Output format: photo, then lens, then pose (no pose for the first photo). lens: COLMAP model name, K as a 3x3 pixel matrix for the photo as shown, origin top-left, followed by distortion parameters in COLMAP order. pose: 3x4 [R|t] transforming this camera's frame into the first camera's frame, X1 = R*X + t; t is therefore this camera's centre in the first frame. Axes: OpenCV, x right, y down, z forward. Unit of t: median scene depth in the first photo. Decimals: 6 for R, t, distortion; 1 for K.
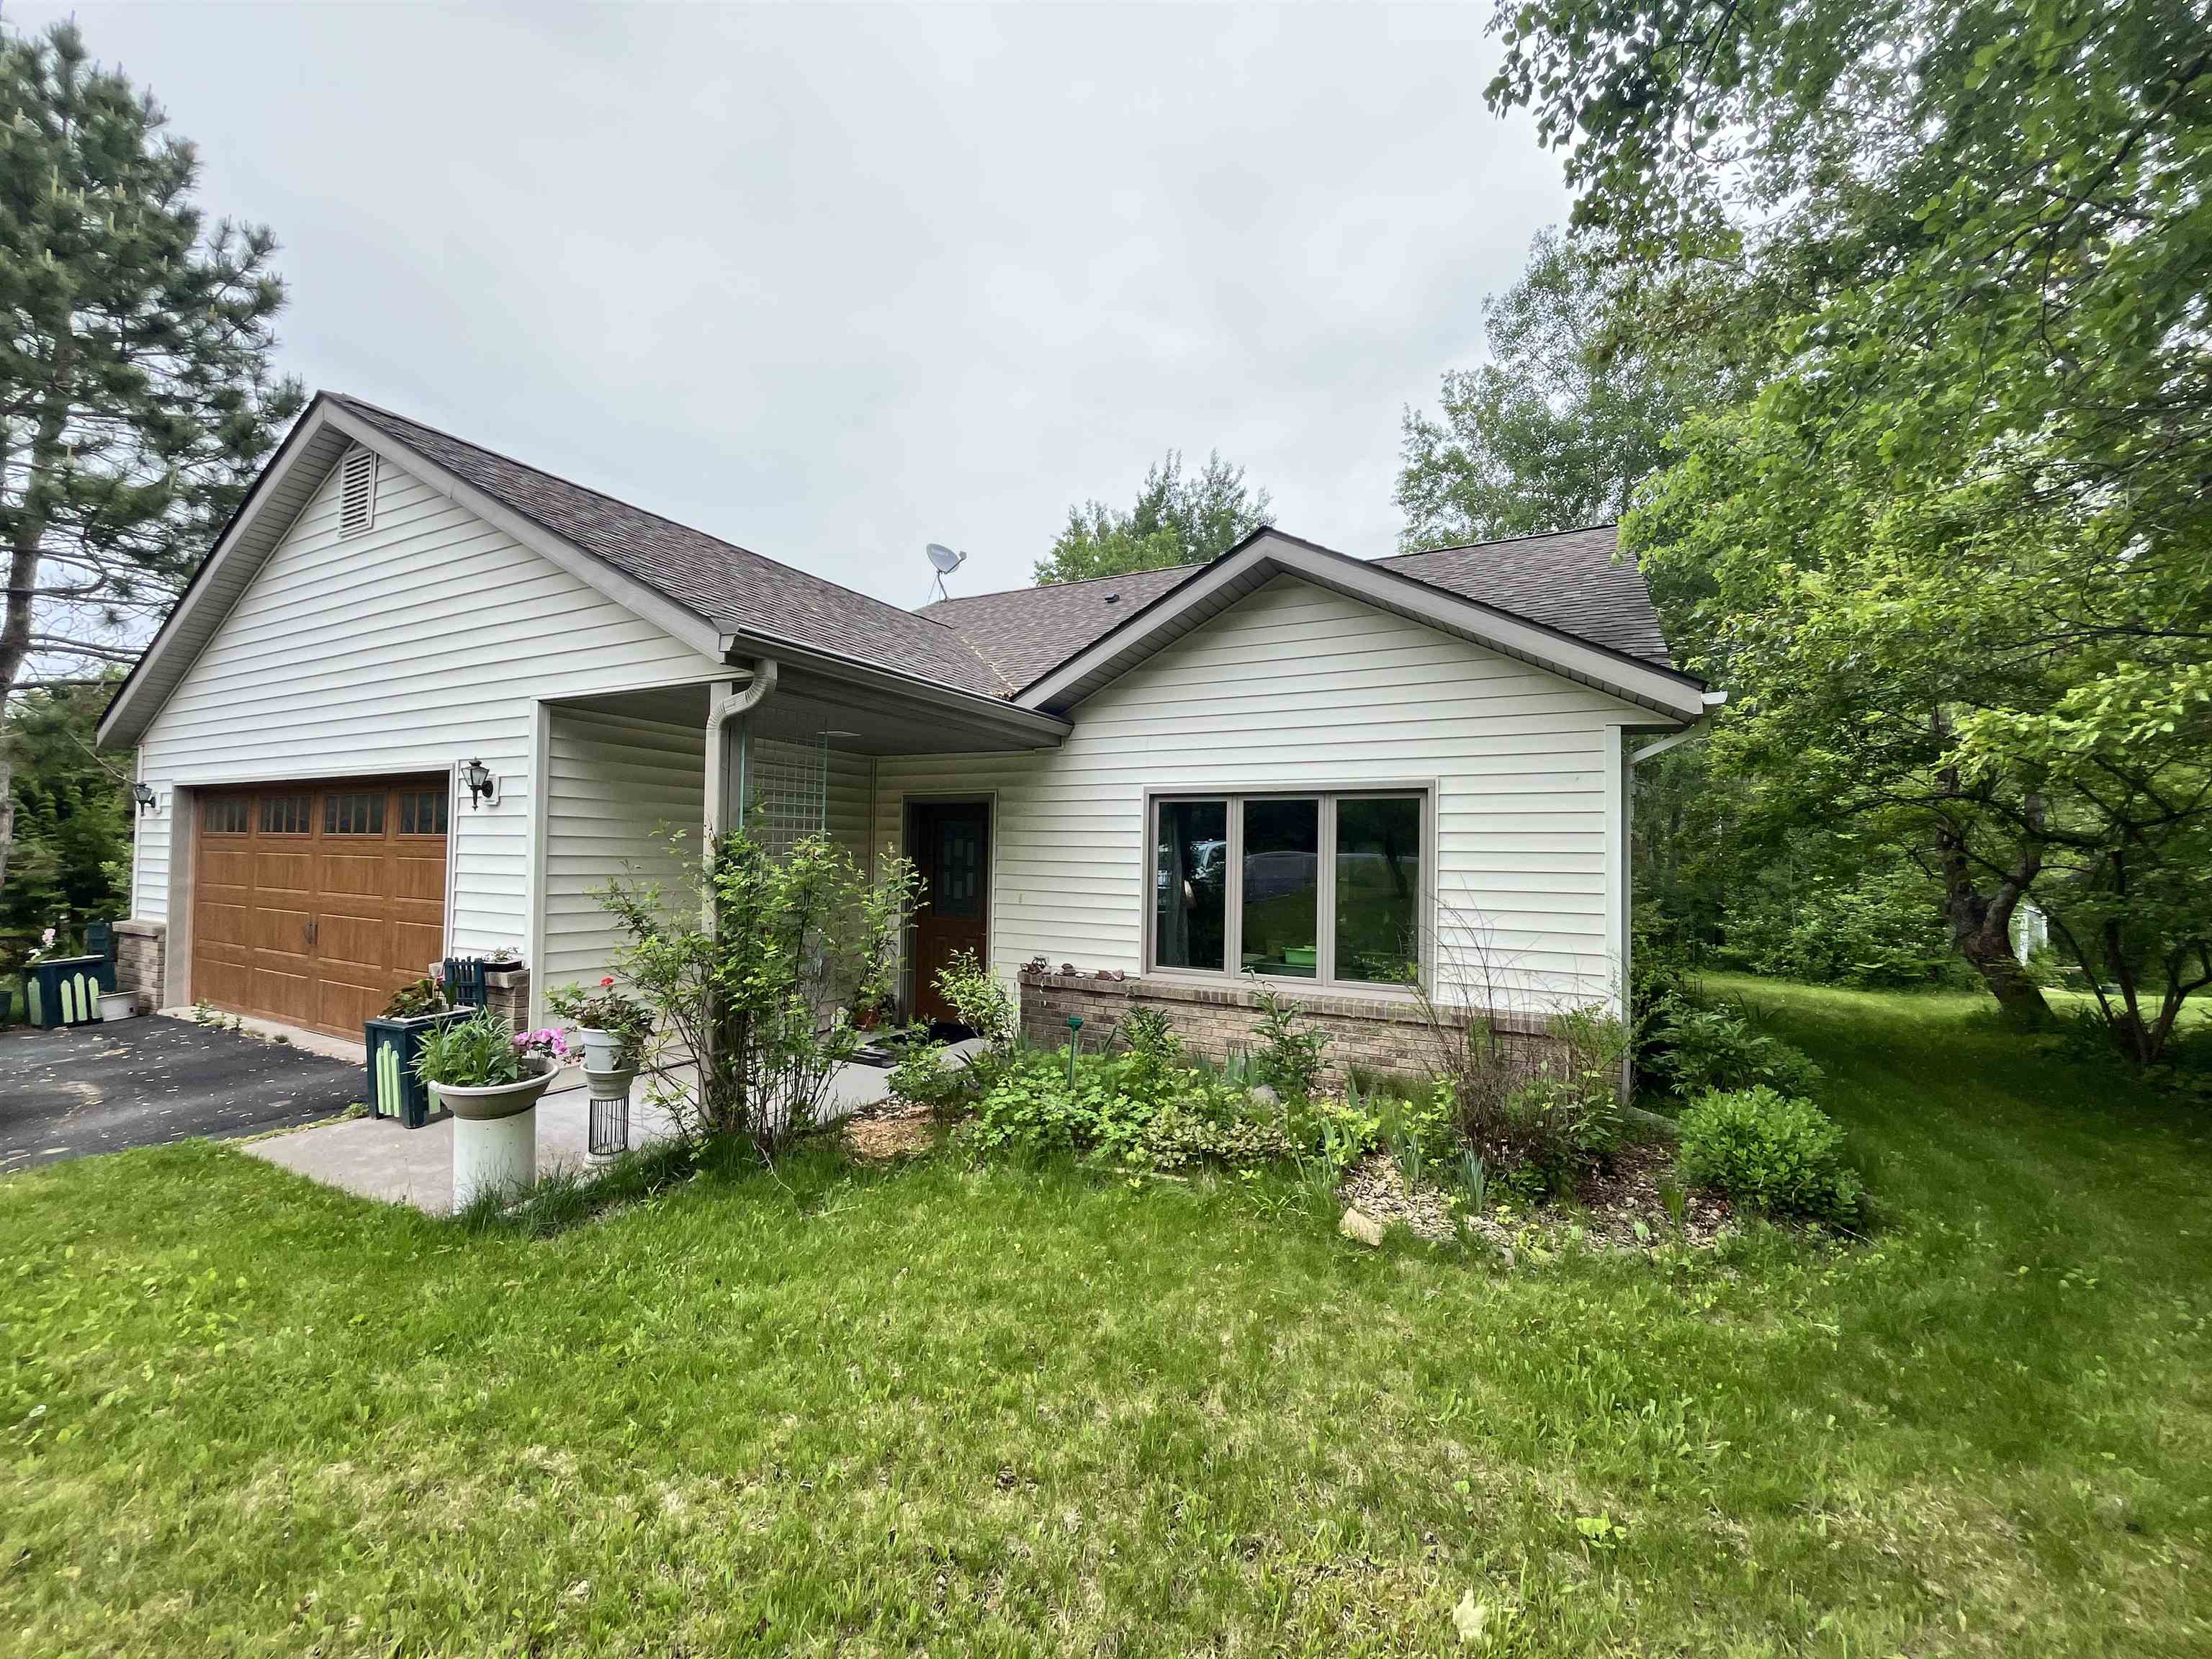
lens RADIAL K [[888.1, 0, 1105.0], [0, 888.1, 831.0], [0, 0, 1]] dist [-0.004026, -0.000365]
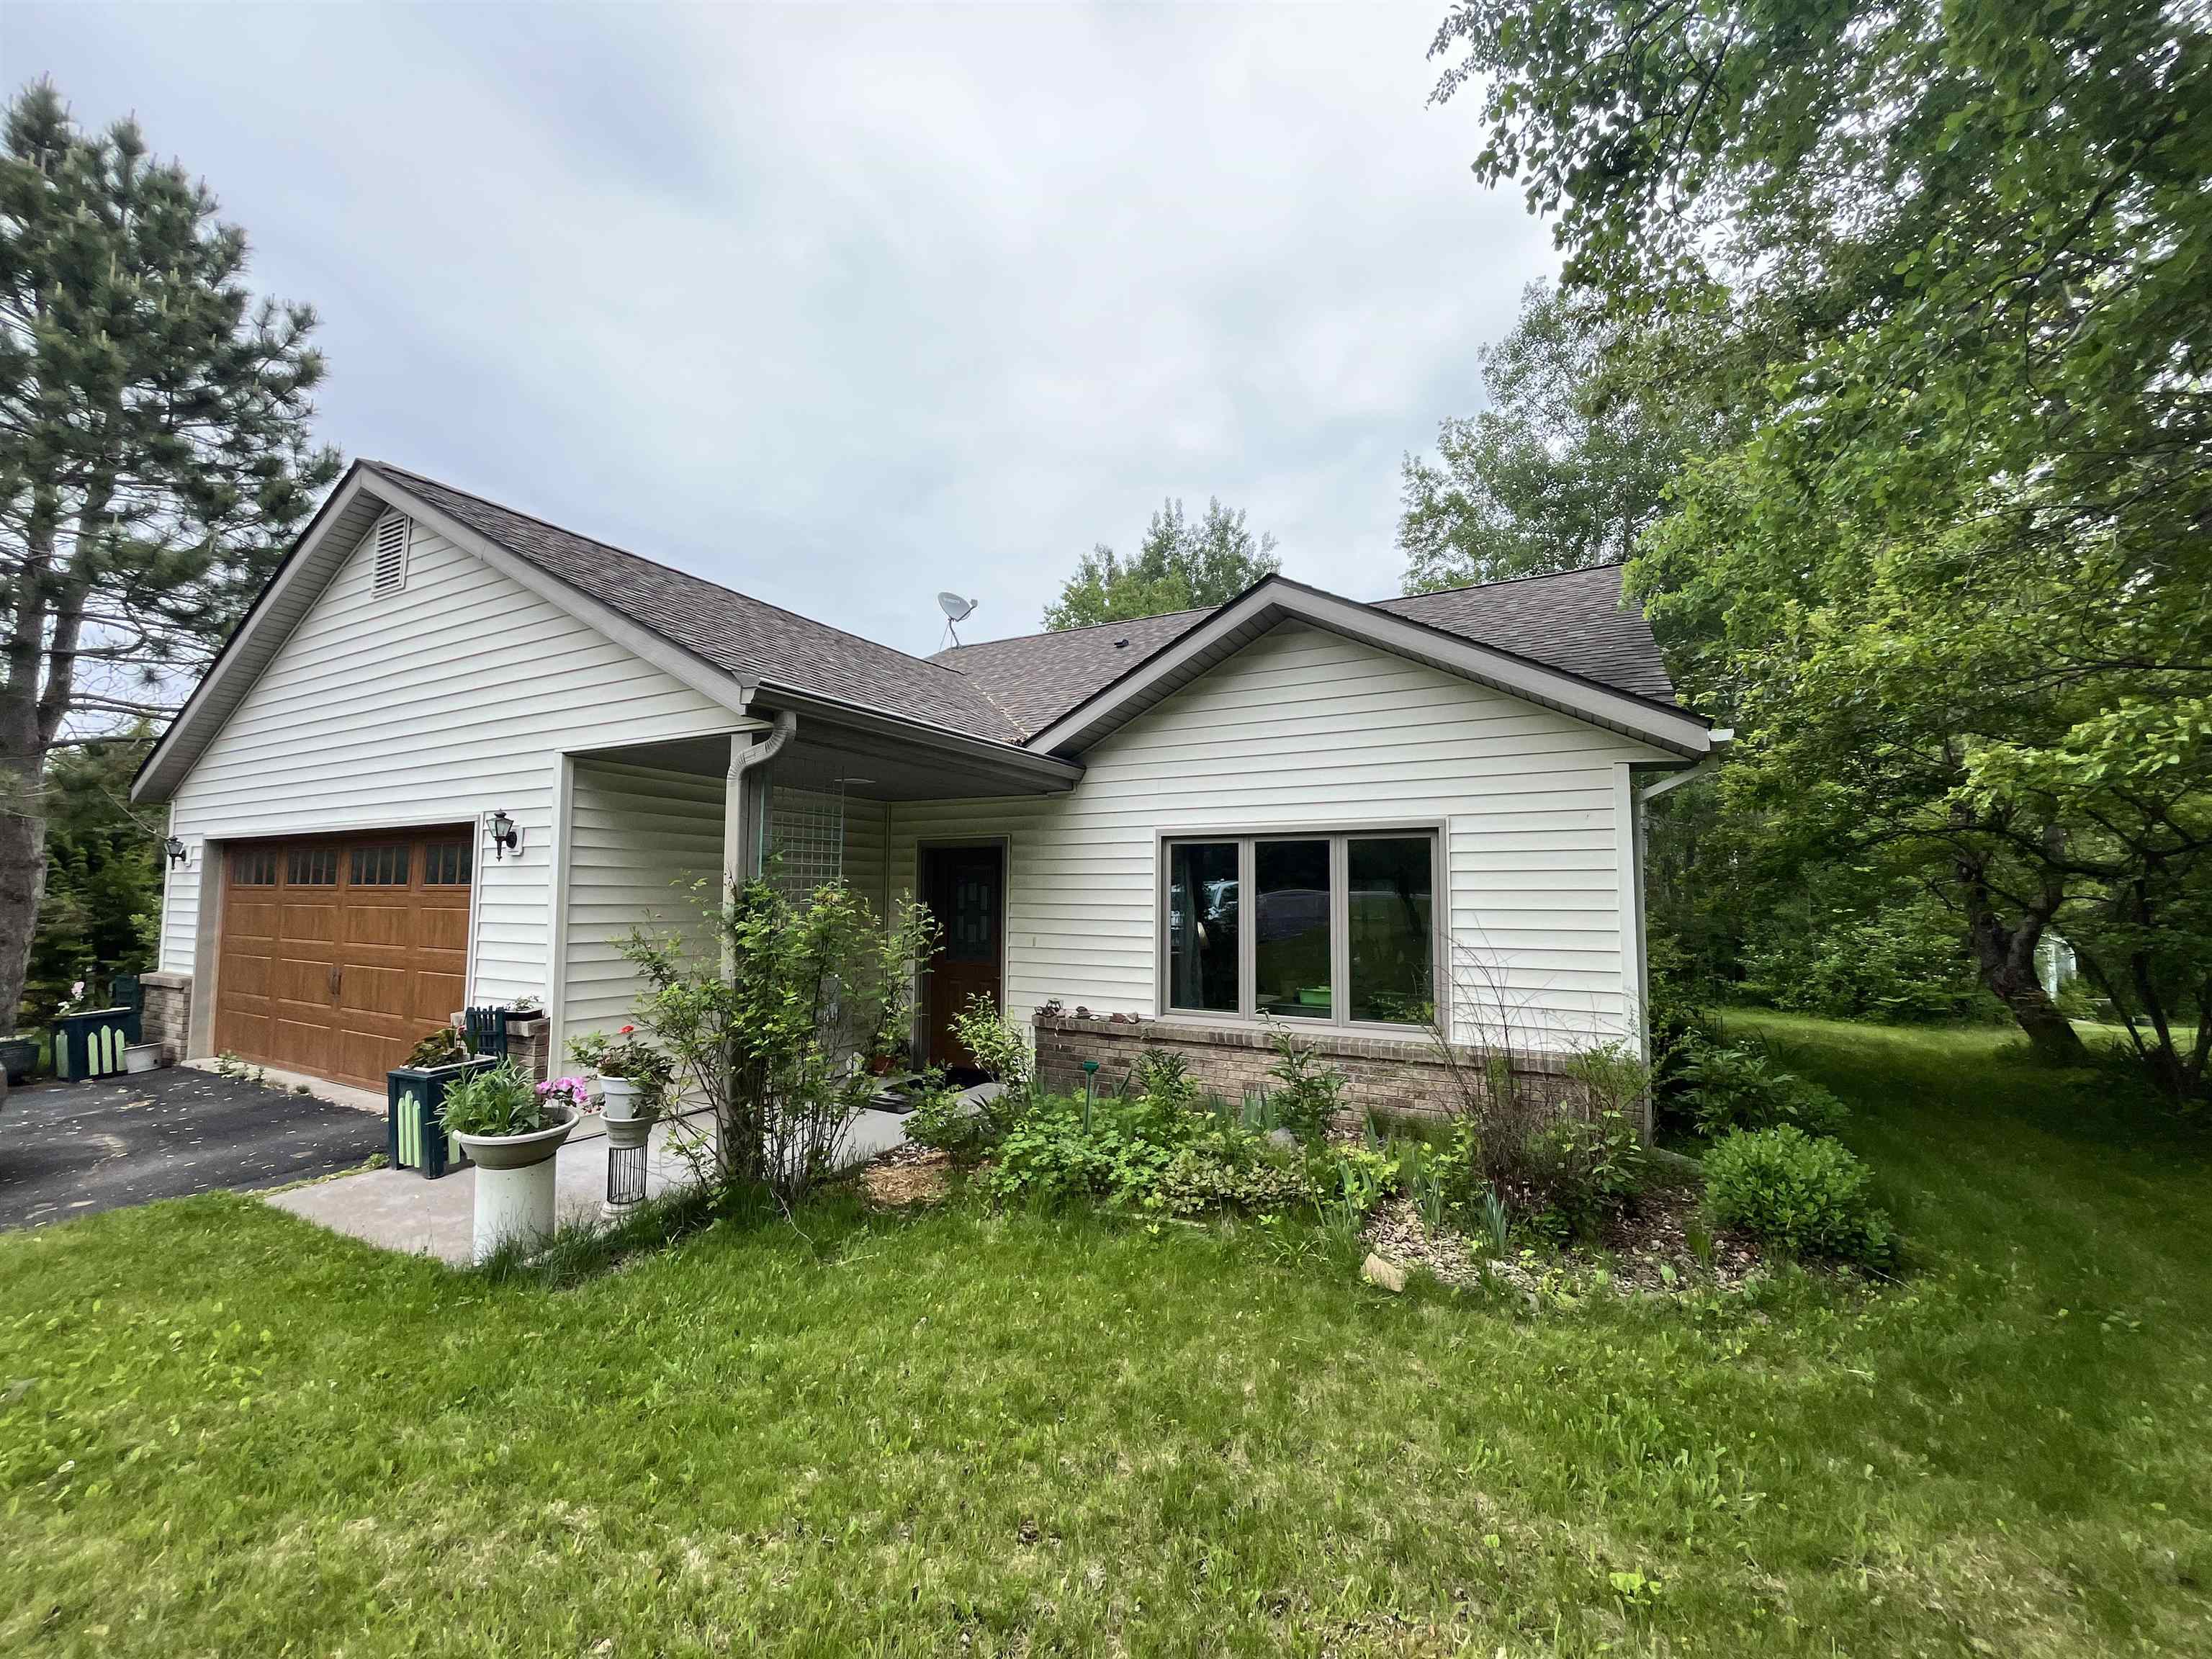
lens RADIAL K [[888.1, 0, 1104.9], [0, 888.1, 831.9], [0, 0, 1]] dist [-0.004026, -0.000365]
pose [[0.999851, -0.012317, -0.012060, -0.002613], [0.011768, 0.998940, -0.044506, -0.003566], [0.012595, 0.044358, 0.998936, -0.011447]]
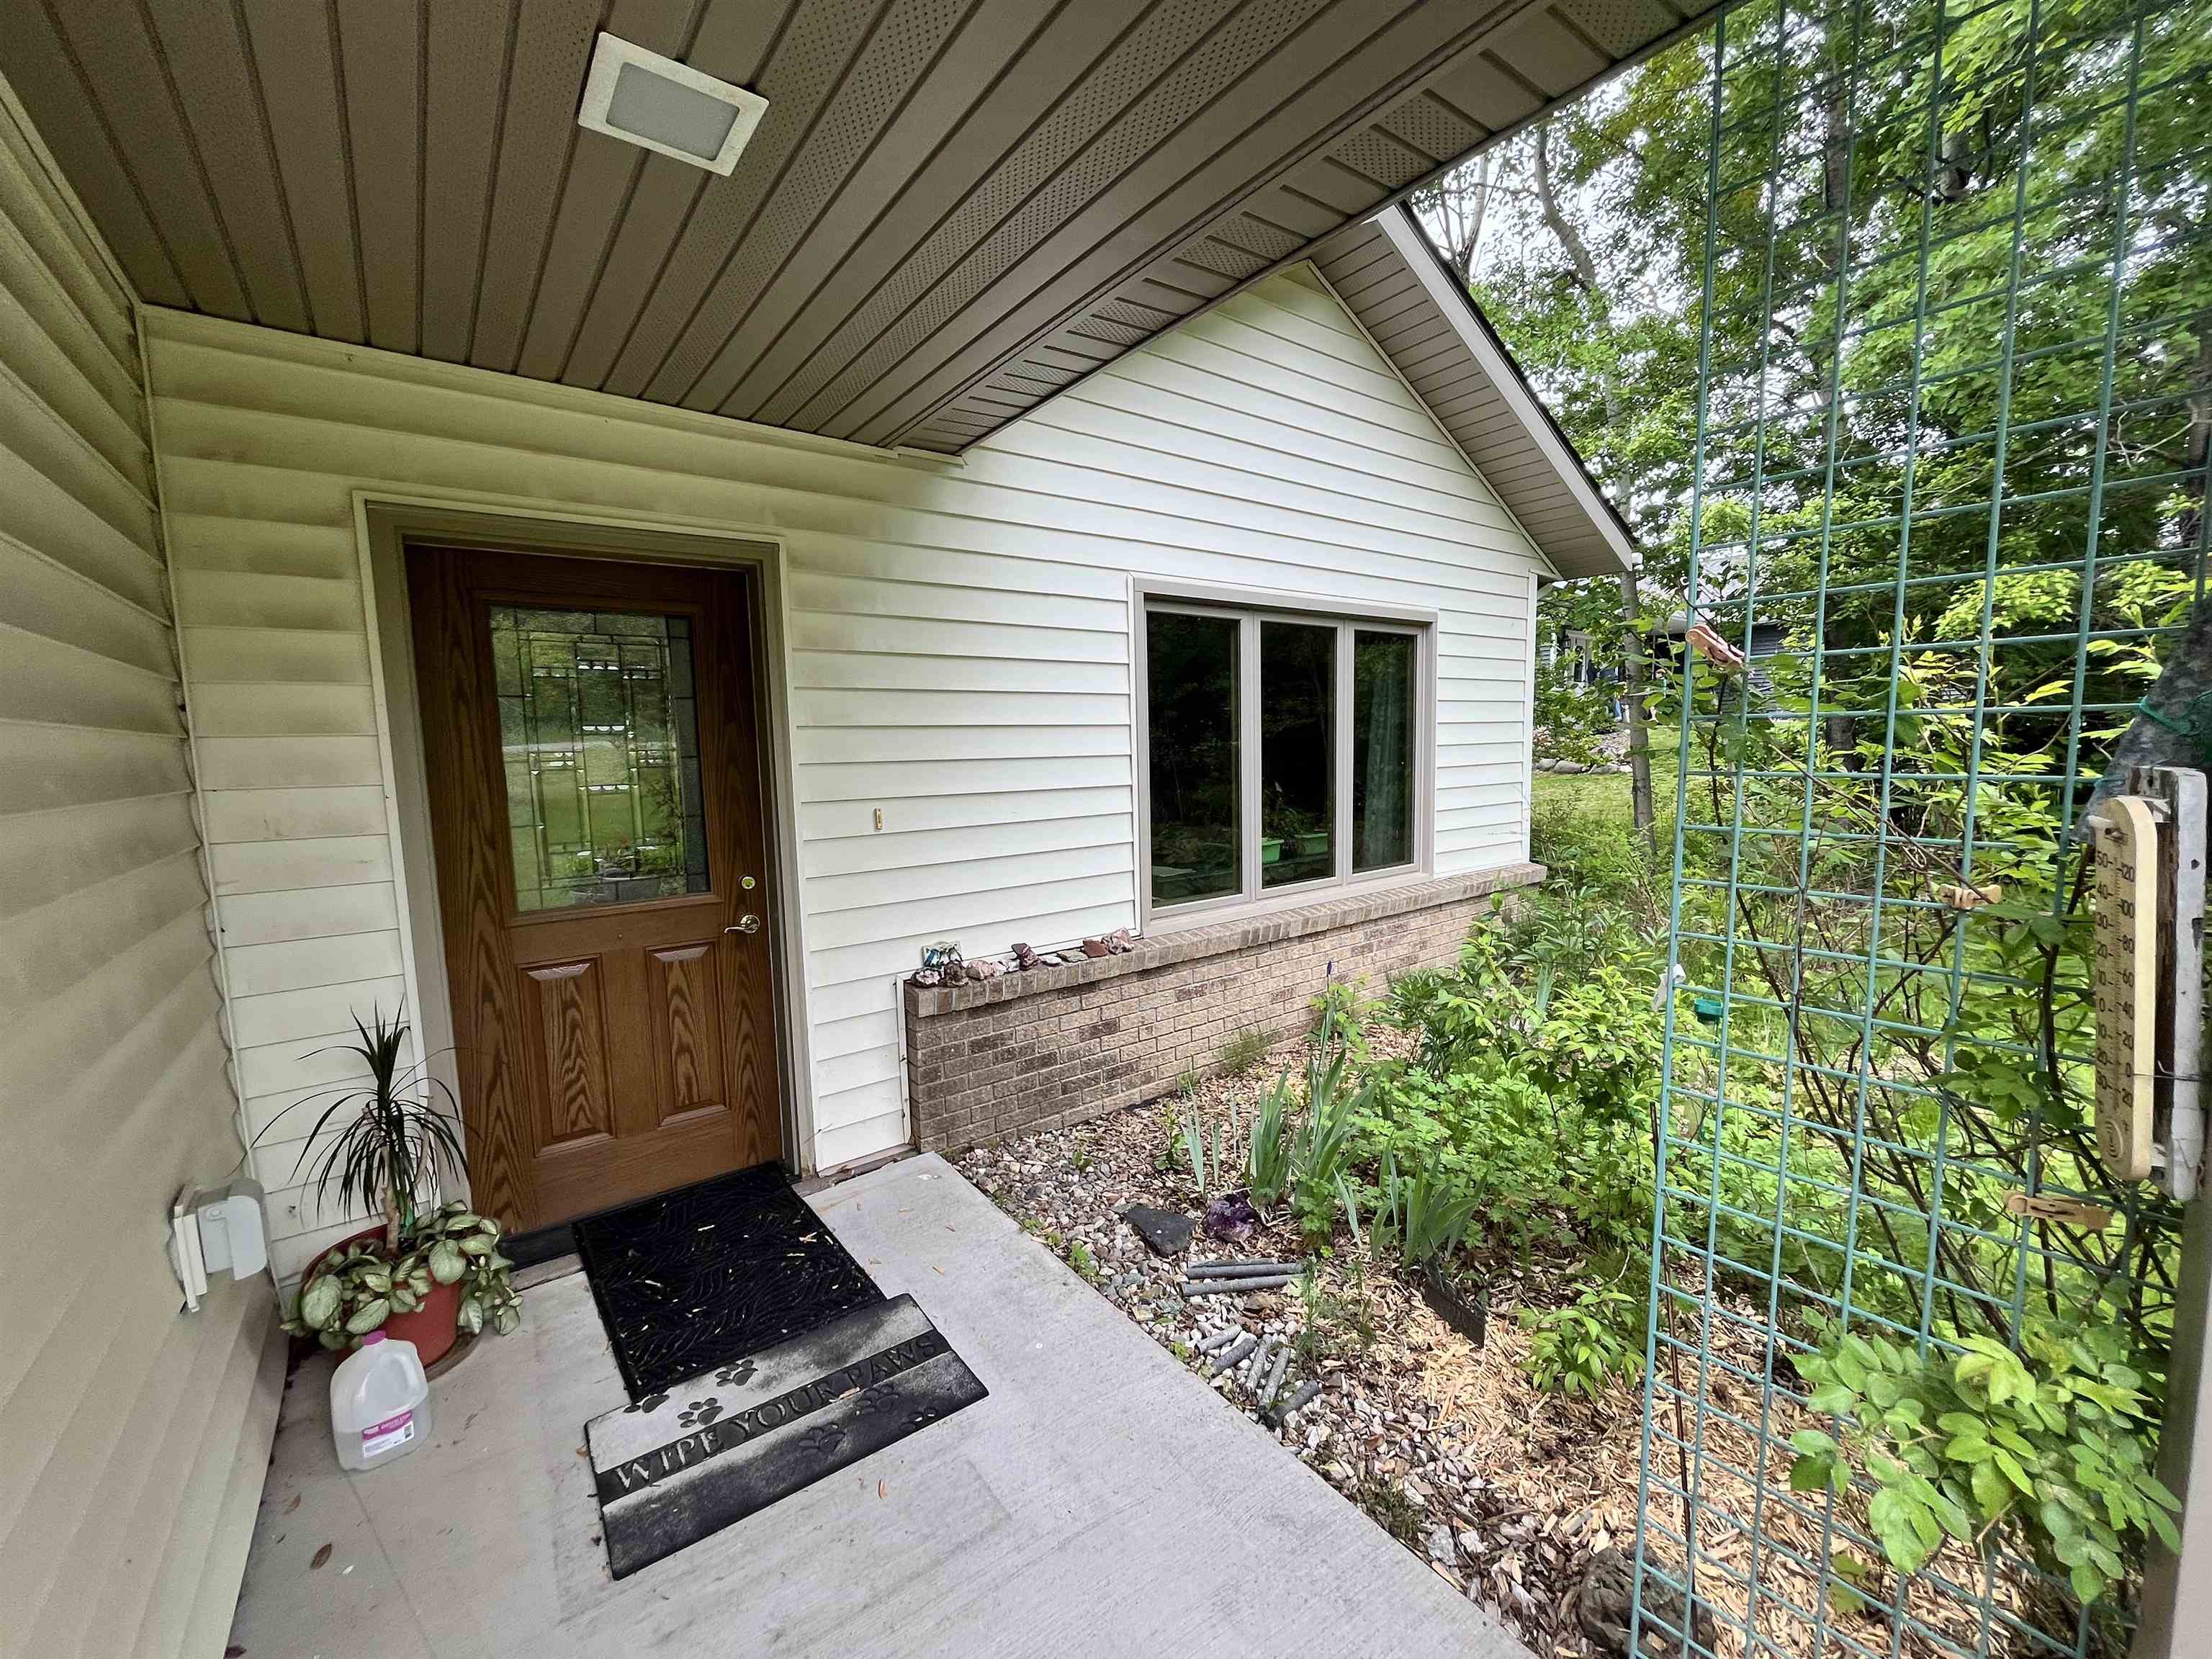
lens RADIAL K [[888.1, 0, 1101.7], [0, 888.1, 824.1], [0, 0, 1]] dist [-0.004026, -0.000365]
pose [[0.421442, -0.104242, 0.900844, -0.675847], [0.013219, 0.993972, 0.108834, 0.056720], [-0.906759, -0.033960, 0.420280, 1.184474]]
